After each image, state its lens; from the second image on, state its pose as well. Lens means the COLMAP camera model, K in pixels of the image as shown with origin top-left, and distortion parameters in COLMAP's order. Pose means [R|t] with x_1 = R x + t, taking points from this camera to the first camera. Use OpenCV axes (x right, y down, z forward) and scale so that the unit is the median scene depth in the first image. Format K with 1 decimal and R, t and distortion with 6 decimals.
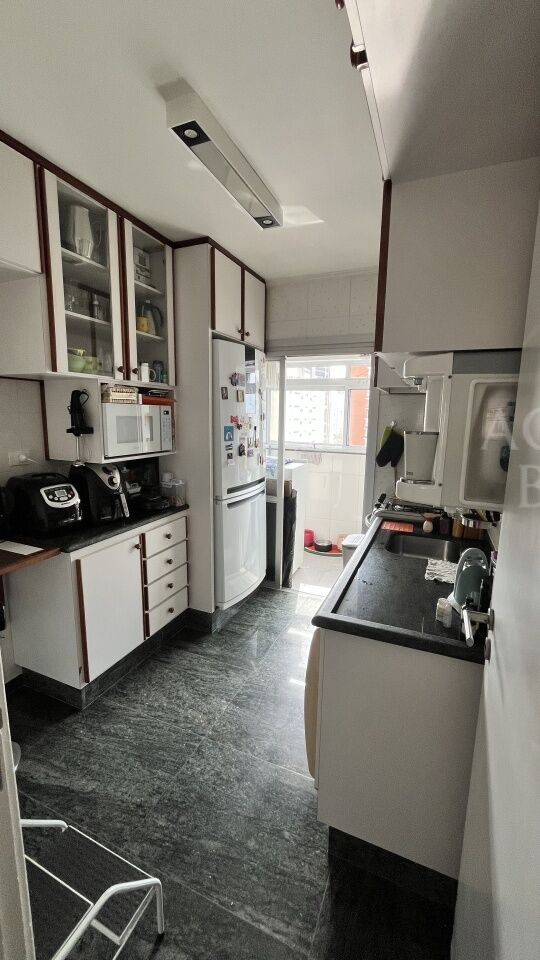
lens RADIAL K [[388.5, 0, 274.0], [0, 388.5, 479.0], [0, 0, 1]] dist [0.000689, -0.000310]
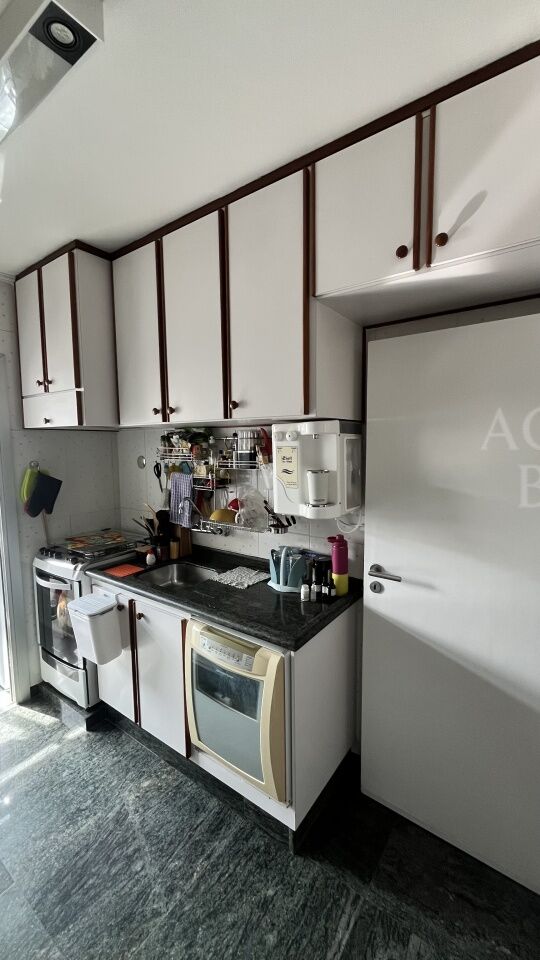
lens RADIAL K [[388.5, 0, 274.0], [0, 388.5, 479.0], [0, 0, 1]] dist [0.000689, -0.000310]
pose [[0.225449, -0.117411, 0.967154, -0.544037], [0.172852, 0.981783, 0.078895, -0.120683], [-0.958799, 0.149388, 0.241637, 0.418621]]
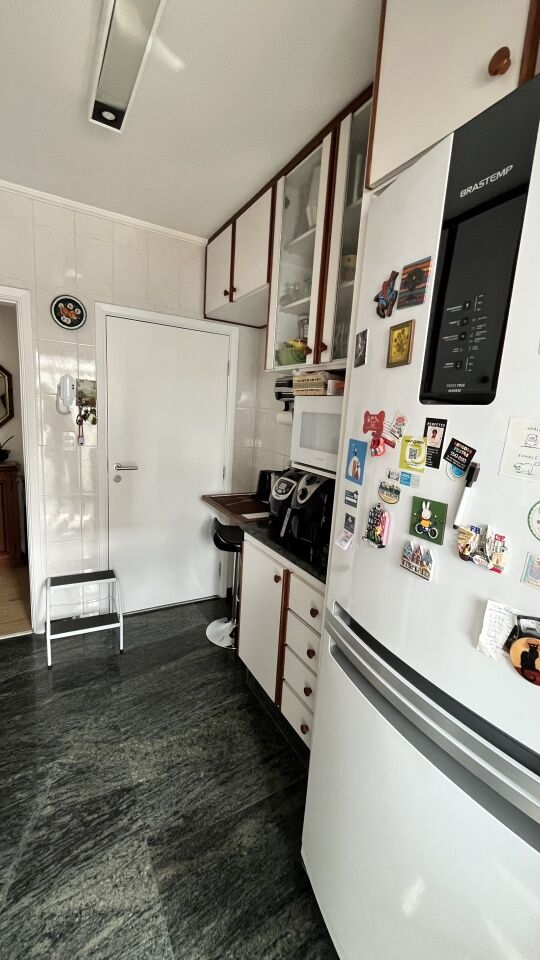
lens RADIAL K [[388.5, 0, 274.0], [0, 388.5, 479.0], [0, 0, 1]] dist [0.000689, -0.000310]
pose [[-0.598223, 0.082240, -0.797098, 0.273320], [-0.206003, 0.945505, 0.252157, -0.223211], [0.774398, 0.315051, -0.548682, 1.448547]]
